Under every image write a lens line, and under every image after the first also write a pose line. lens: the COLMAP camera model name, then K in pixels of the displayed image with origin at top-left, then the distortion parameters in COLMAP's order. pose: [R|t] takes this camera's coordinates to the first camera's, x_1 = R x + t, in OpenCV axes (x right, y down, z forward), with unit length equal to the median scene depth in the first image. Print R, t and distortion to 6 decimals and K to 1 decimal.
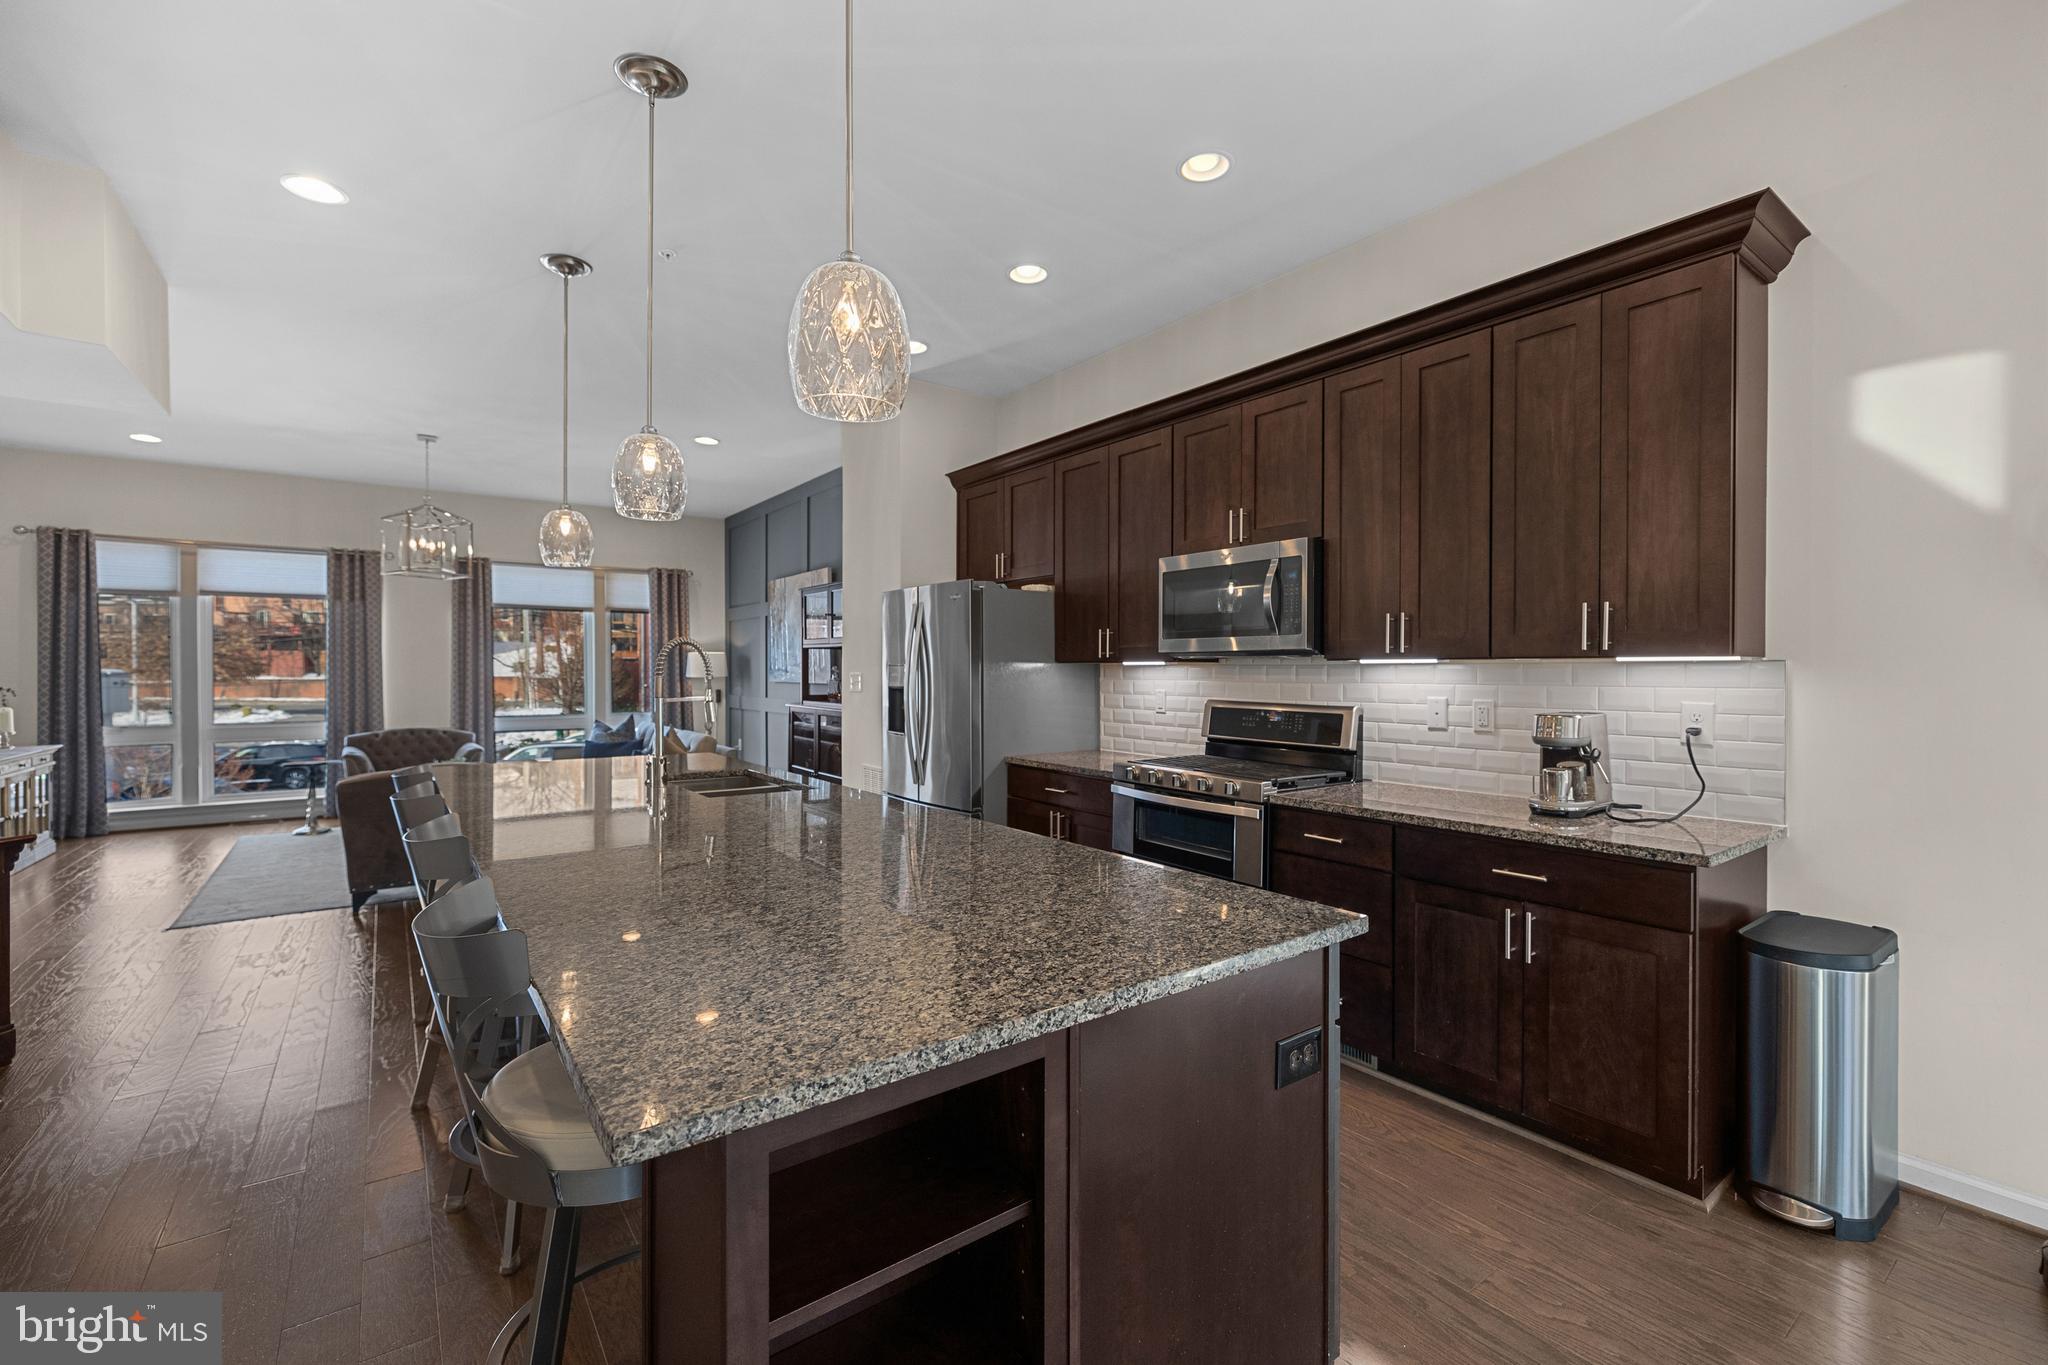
lens RADIAL K [[867.3, 0, 1021.8], [0, 867.3, 676.7], [0, 0, 1]] dist [-0.000039, 0.000482]
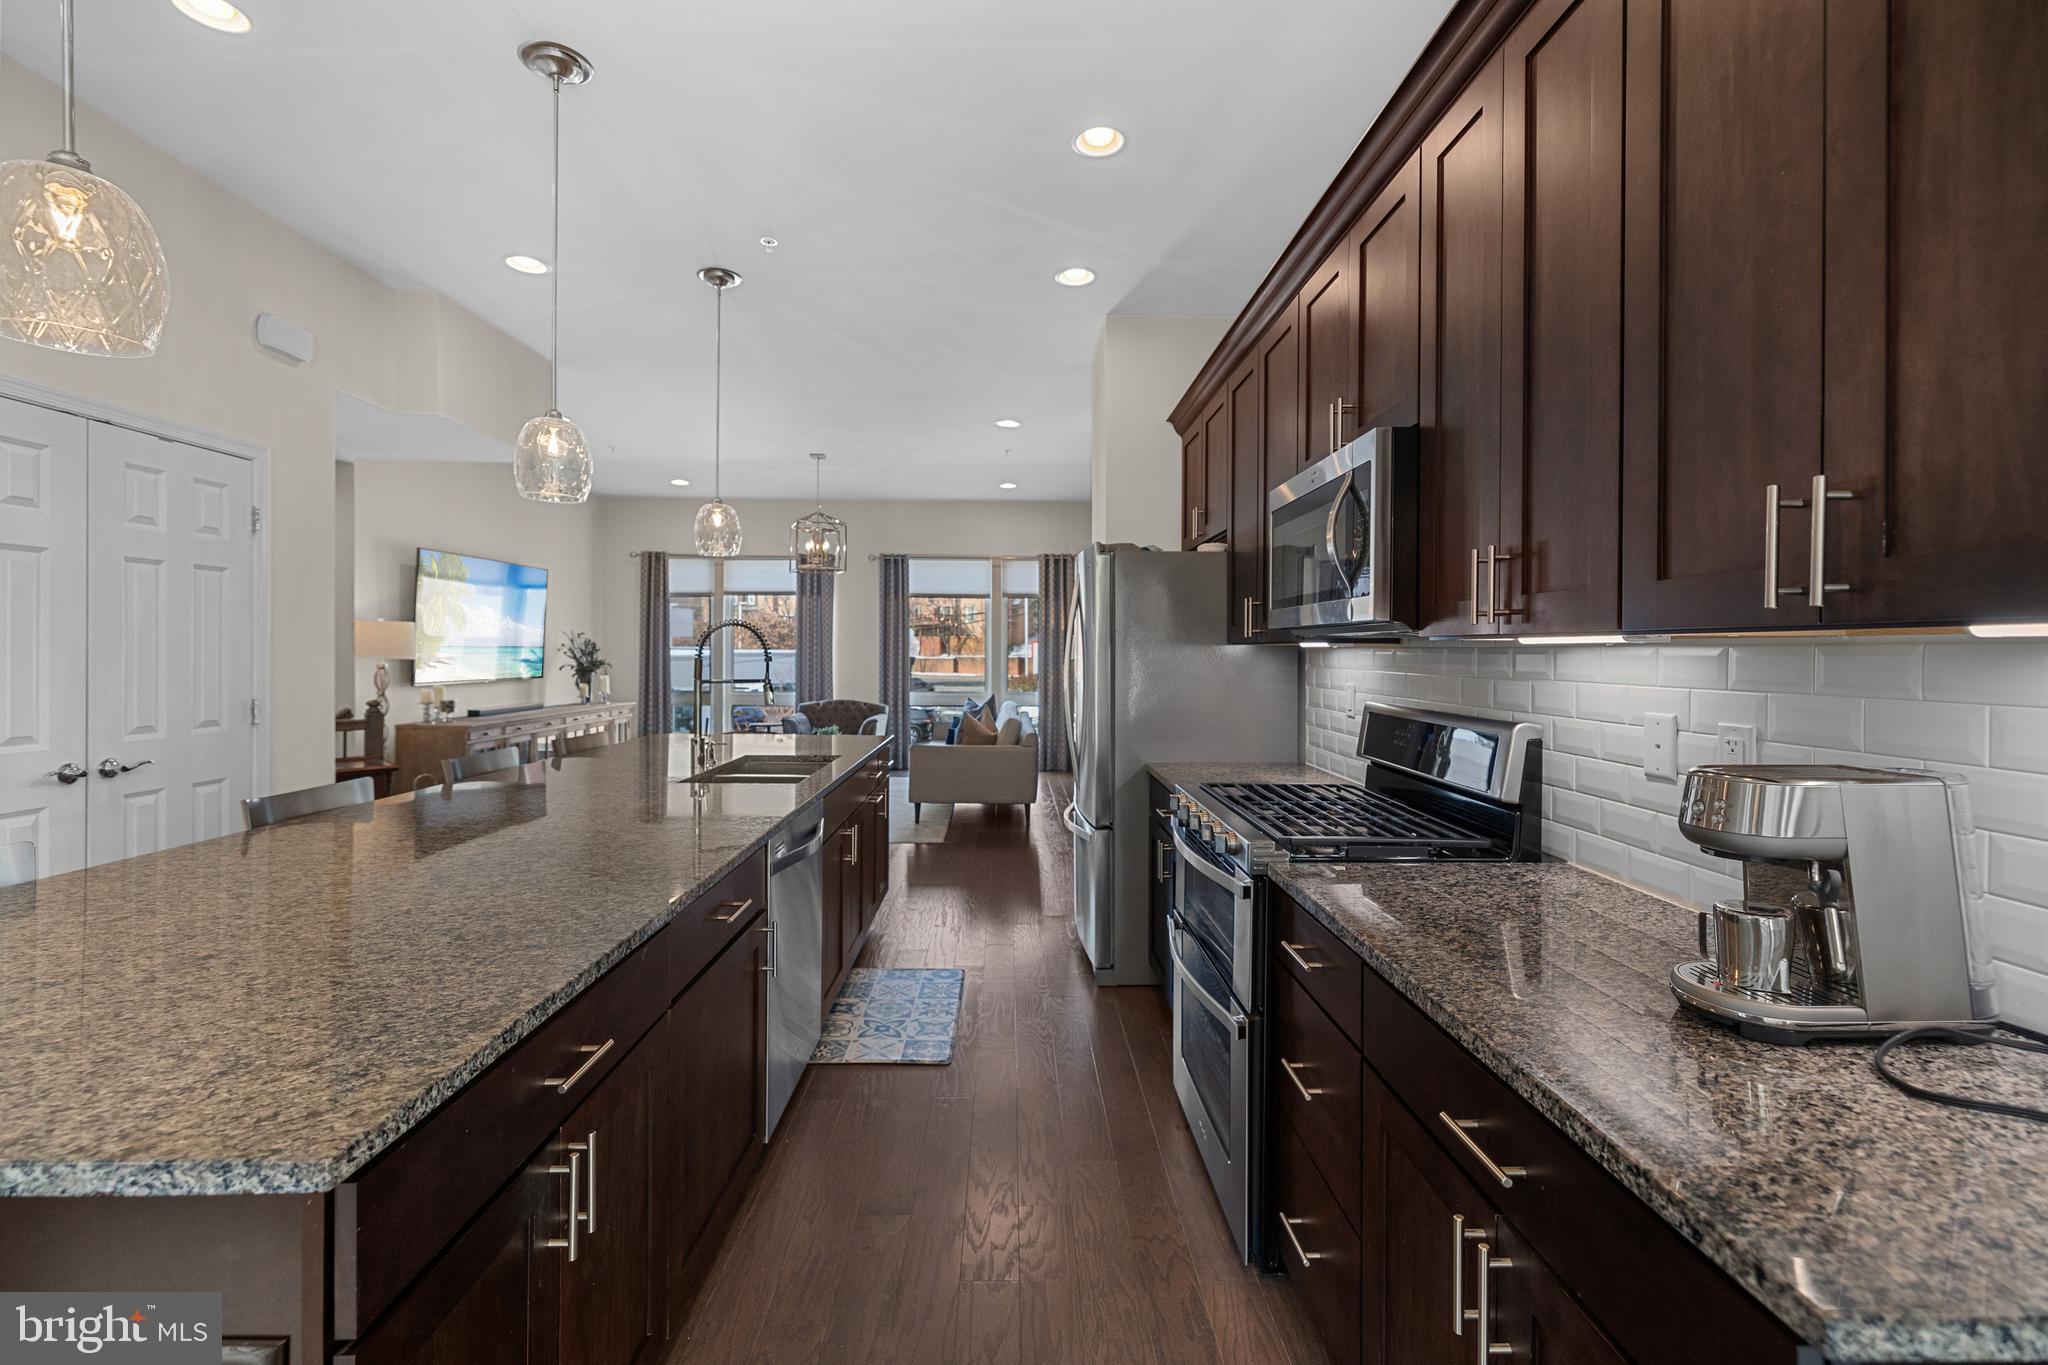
lens RADIAL K [[867.3, 0, 1021.8], [0, 867.3, 651.9], [0, 0, 1]] dist [-0.000039, 0.000482]
pose [[0.816973, 0.003784, -0.576663, 0.365939], [-0.008545, 0.999948, -0.005545, -0.004132], [0.576613, 0.009457, 0.816963, 0.302627]]
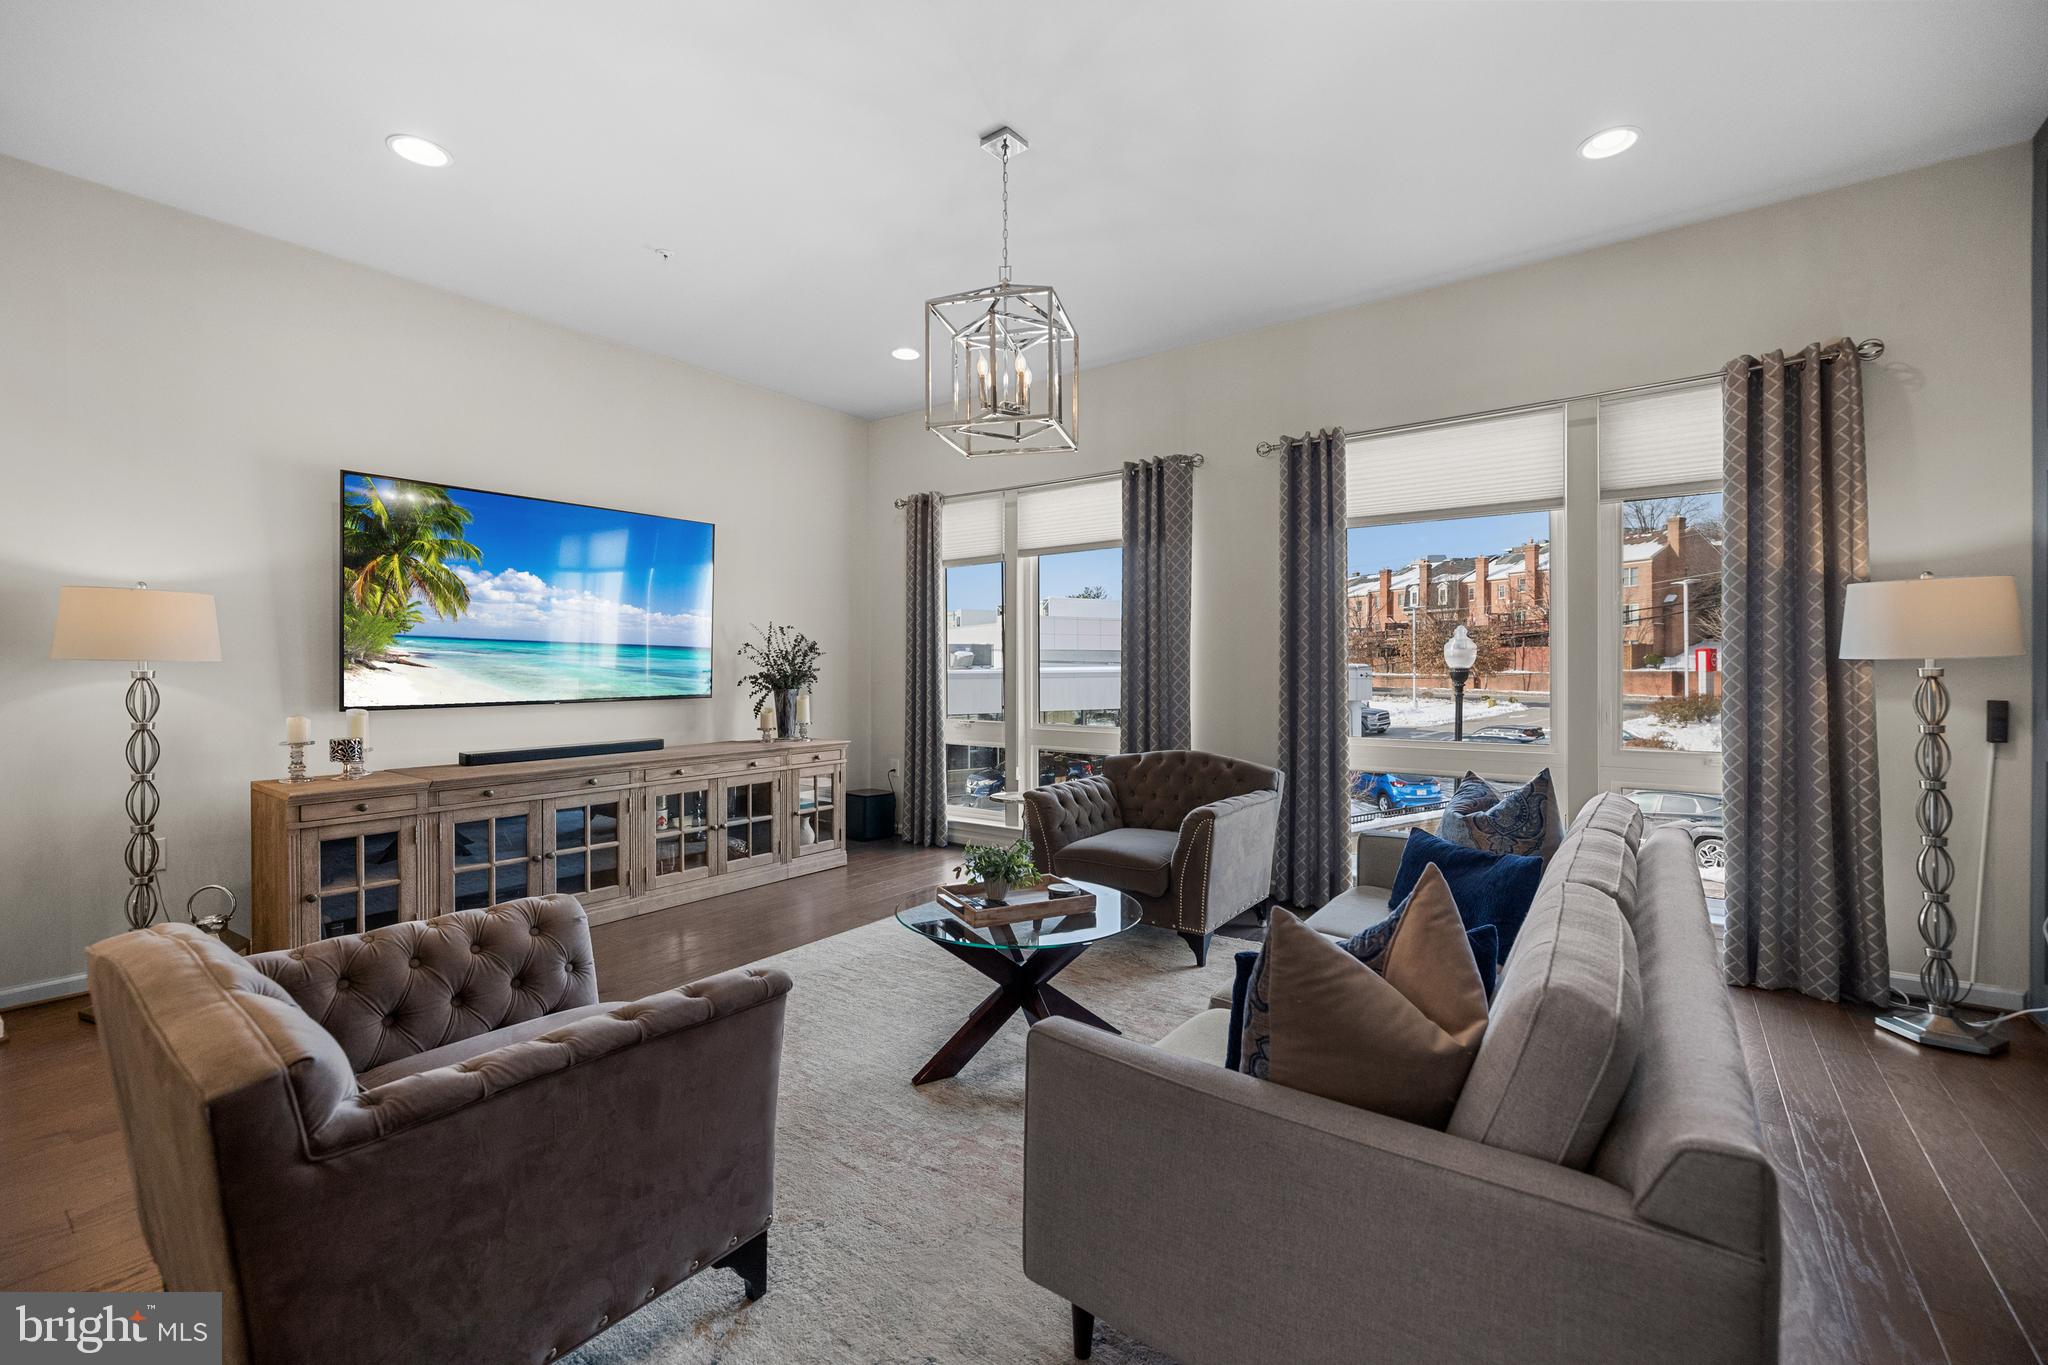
lens RADIAL K [[867.3, 0, 1014.0], [0, 867.3, 673.3], [0, 0, 1]] dist [-0.000039, 0.000482]
pose [[0.296889, 0.004856, -0.954900, -0.381695], [-0.003348, 0.999986, 0.004044, 0.012408], [0.954906, 0.001997, 0.296901, 1.382071]]
